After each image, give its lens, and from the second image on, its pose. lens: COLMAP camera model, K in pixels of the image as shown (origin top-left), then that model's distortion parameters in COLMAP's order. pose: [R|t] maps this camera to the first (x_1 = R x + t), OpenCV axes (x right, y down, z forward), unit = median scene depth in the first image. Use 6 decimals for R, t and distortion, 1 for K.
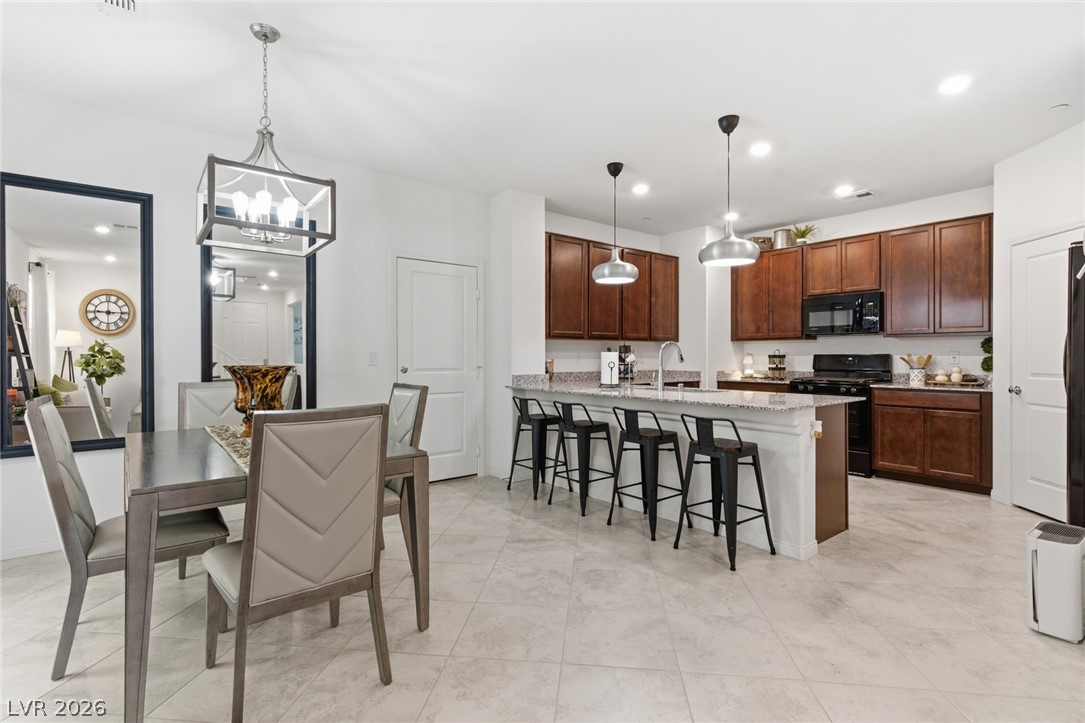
lens RADIAL K [[517.2, 0, 537.6], [0, 517.2, 356.7], [0, 0, 1]] dist [0.002890, -0.000174]
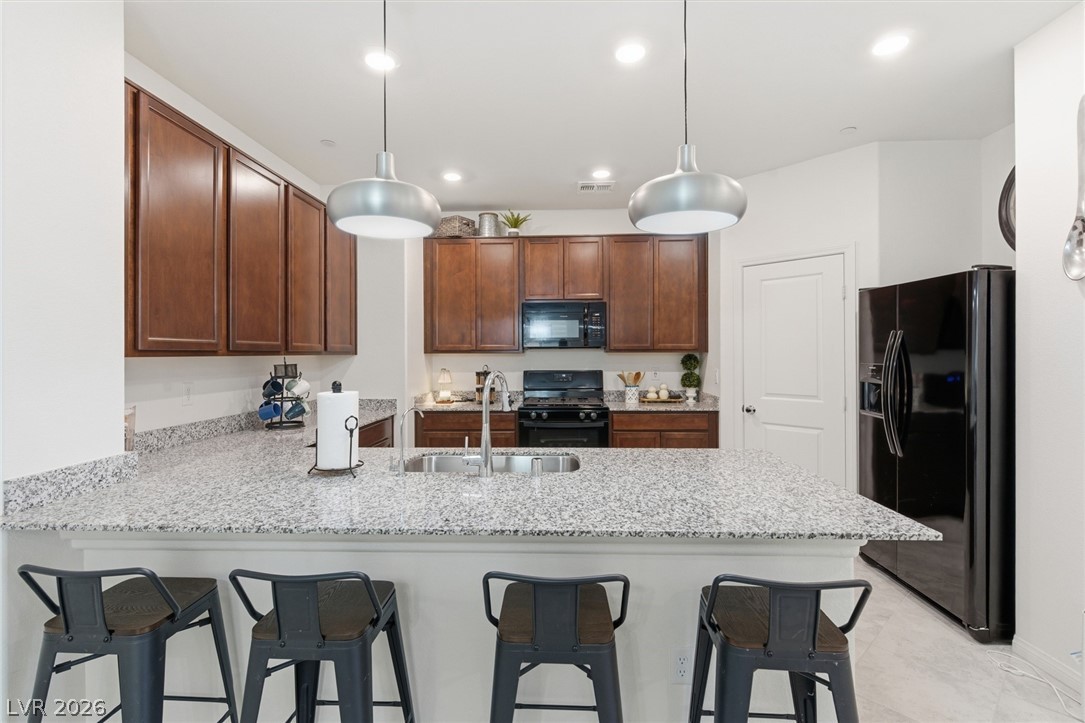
lens RADIAL K [[495.8, 0, 541.0], [0, 495.8, 357.3], [0, 0, 1]] dist [0.003643, -0.000164]
pose [[0.650884, -0.008586, 0.759128, -0.062157], [0.004502, 0.999962, 0.007450, -0.037010], [-0.759164, -0.001431, 0.650898, 0.537763]]
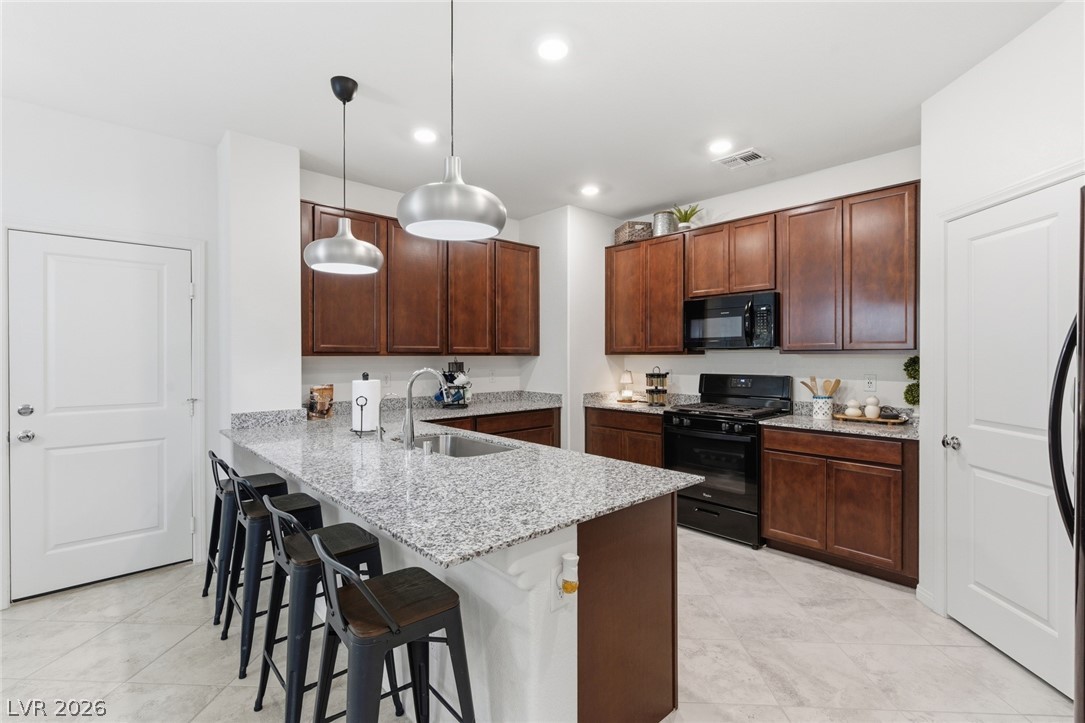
lens RADIAL K [[495.8, 0, 541.0], [0, 495.8, 357.3], [0, 0, 1]] dist [0.003643, -0.000164]
pose [[0.997708, -0.000695, 0.067668, 0.287813], [0.000541, 0.999997, 0.002297, -0.035480], [-0.067670, -0.002255, 0.997705, 0.325529]]
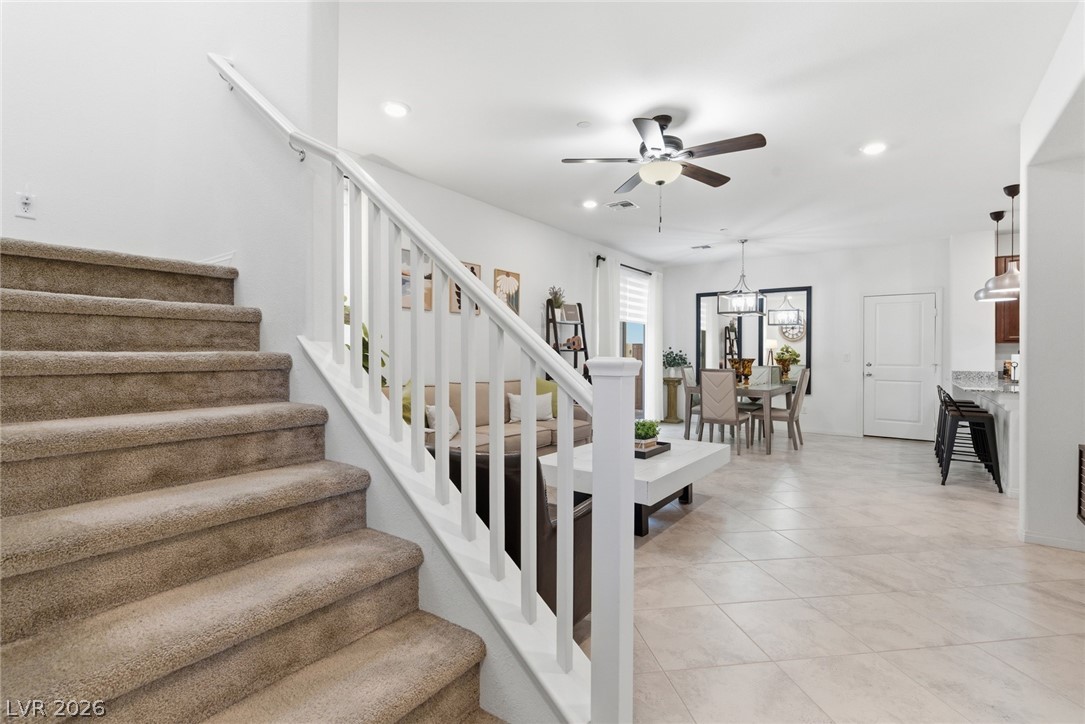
lens RADIAL K [[501.4, 0, 538.9], [0, 501.4, 354.4], [0, 0, 1]] dist [0.013536, -0.000773]
pose [[0.267787, 0.007104, -0.963452, 0.909835], [-0.004459, 0.999971, 0.006134, -0.010244], [0.963468, 0.002654, 0.267810, -0.401838]]
